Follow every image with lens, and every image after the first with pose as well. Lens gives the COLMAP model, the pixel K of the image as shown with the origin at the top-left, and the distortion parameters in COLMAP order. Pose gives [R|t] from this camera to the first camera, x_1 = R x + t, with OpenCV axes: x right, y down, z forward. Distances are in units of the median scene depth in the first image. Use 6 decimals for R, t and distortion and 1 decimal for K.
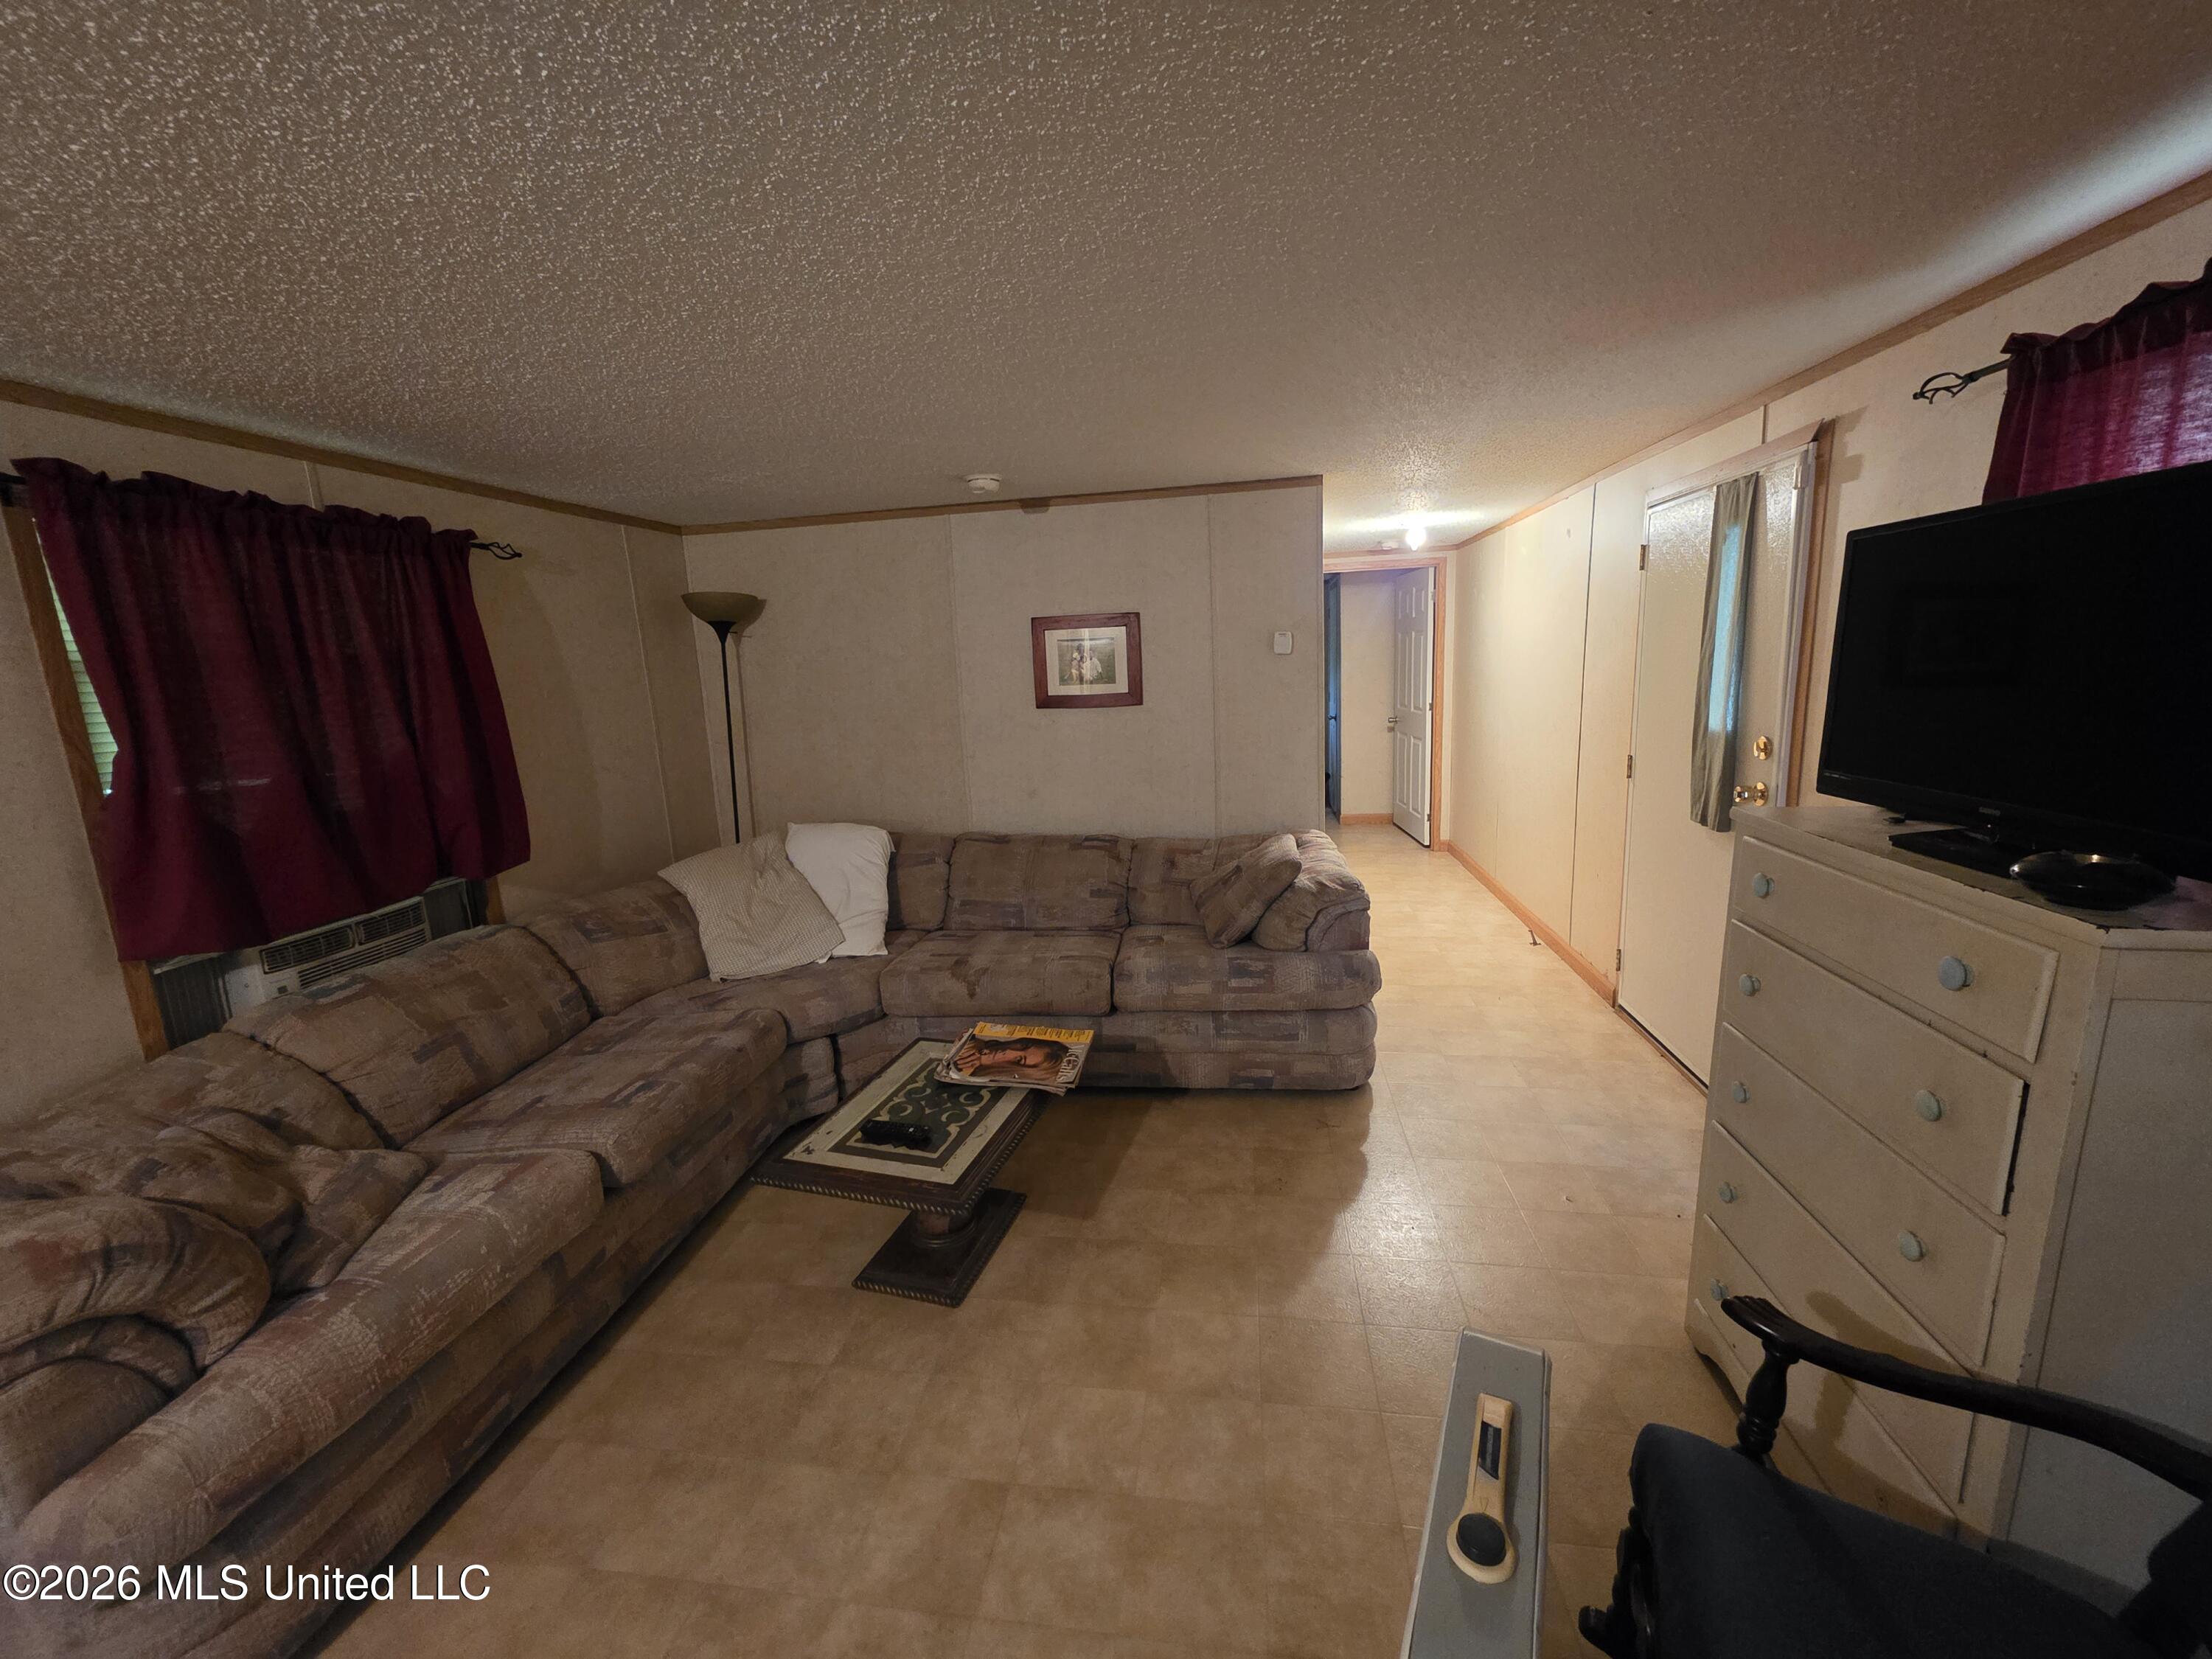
lens RADIAL K [[886.0, 0, 1096.2], [0, 886.0, 818.9], [0, 0, 1]] dist [0.003454, -0.001039]
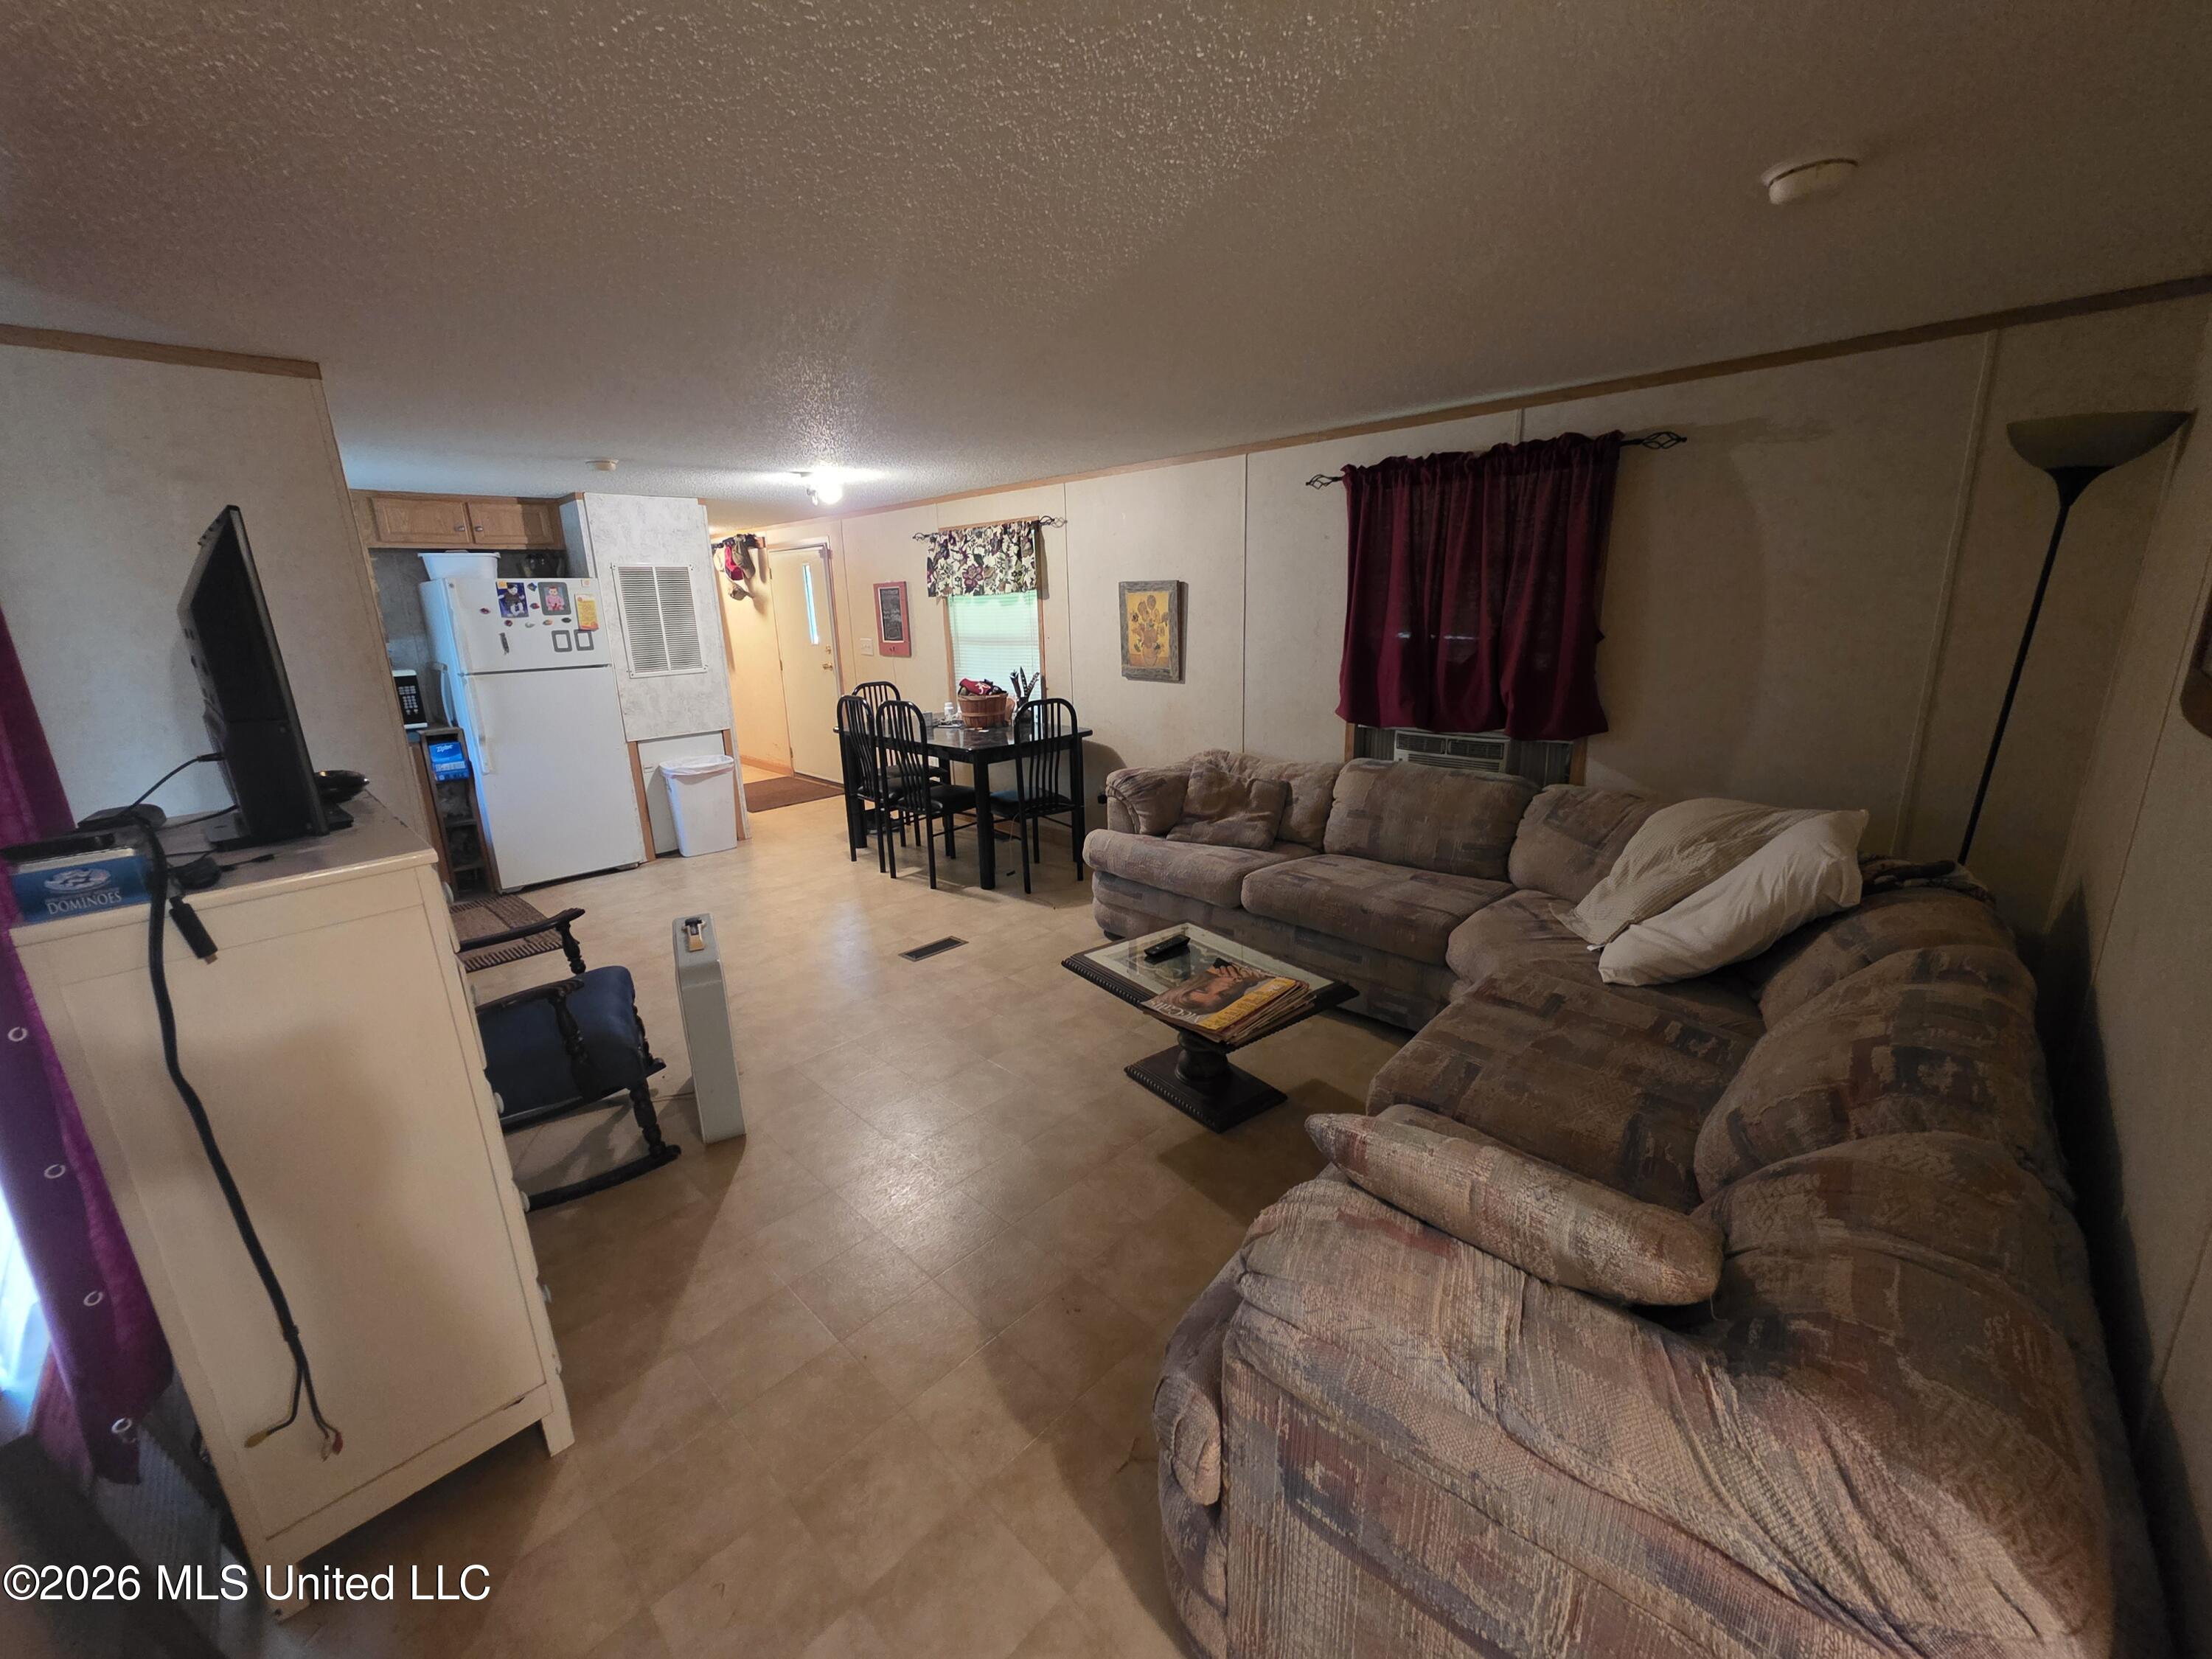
lens RADIAL K [[886.0, 0, 1110.9], [0, 886.0, 820.3], [0, 0, 1]] dist [0.003454, -0.001039]
pose [[-0.573260, 0.266519, -0.774816, 0.560197], [-0.087449, 0.920319, 0.381269, -0.225397], [0.814693, 0.286323, -0.504276, 1.077537]]
